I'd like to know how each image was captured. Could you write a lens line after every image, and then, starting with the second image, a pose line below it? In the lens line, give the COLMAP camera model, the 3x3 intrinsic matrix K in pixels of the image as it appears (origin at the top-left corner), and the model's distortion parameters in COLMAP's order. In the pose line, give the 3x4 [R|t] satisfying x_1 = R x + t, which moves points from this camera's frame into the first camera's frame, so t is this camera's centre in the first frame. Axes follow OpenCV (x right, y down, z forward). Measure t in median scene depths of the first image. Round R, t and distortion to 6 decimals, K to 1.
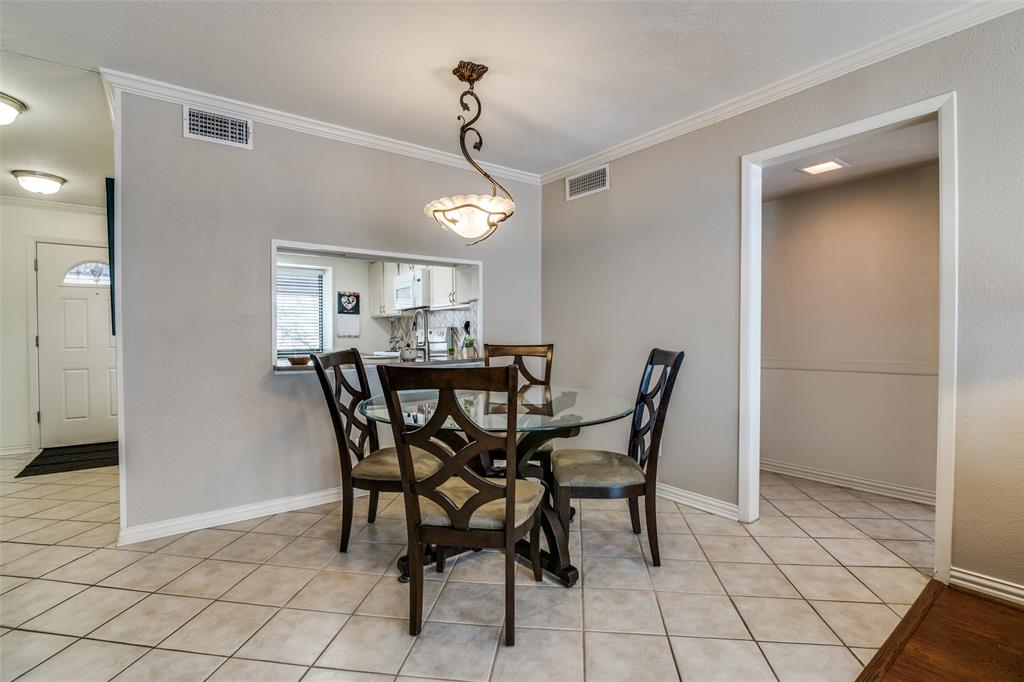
lens RADIAL K [[481.8, 0, 525.0], [0, 481.8, 341.0], [0, 0, 1]] dist [-0.004171, -0.001083]
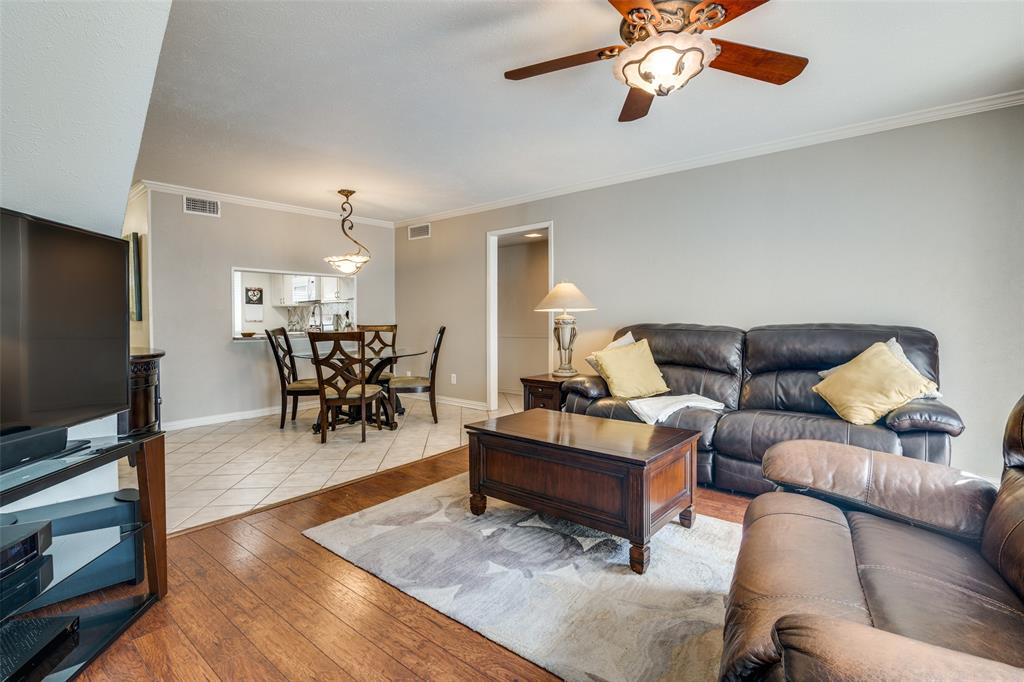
lens RADIAL K [[485.3, 0, 513.7], [0, 485.3, 326.3], [0, 0, 1]] dist [-0.001387, -0.000158]
pose [[0.979611, -0.006577, 0.200796, 0.152076], [0.006209, 0.999978, 0.002465, 0.013311], [-0.200808, -0.001168, 0.979630, -1.081468]]
